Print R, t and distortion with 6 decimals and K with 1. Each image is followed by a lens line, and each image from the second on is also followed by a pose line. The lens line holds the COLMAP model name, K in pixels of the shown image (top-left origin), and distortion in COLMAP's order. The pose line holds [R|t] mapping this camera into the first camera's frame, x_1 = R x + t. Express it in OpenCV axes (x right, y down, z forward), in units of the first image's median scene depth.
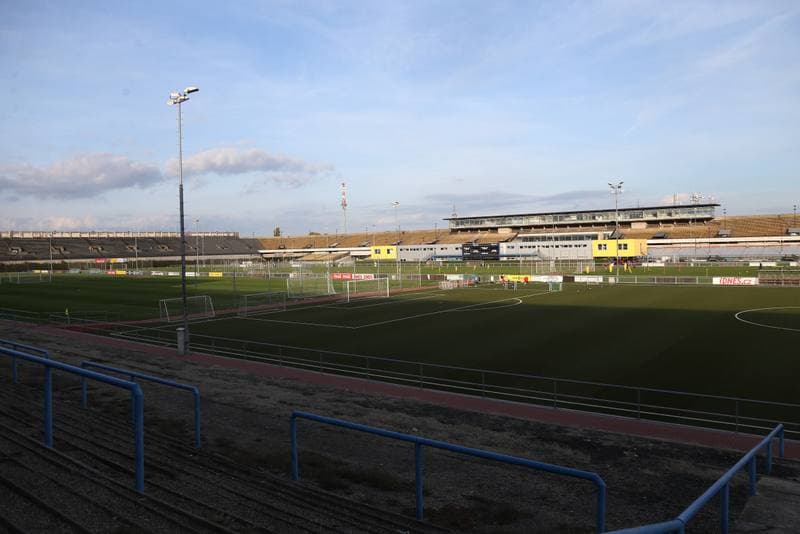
lens RADIAL K [[599.2, 0, 410.9], [0, 599.2, 269.1], [0, 0, 1]] dist [-0.111465, 0.063834]
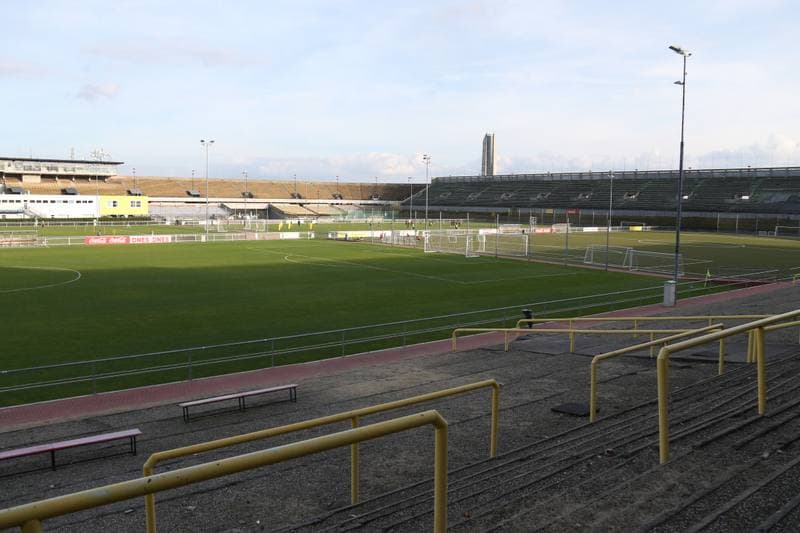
lens RADIAL K [[625.9, 0, 382.2], [0, 625.9, 256.6], [0, 0, 1]] dist [-0.110284, 0.061293]
pose [[0.260232, -0.053575, 0.964059, -0.349387], [0.012146, 0.998562, 0.052214, -0.000996], [-0.965470, -0.001878, 0.260508, 0.279551]]
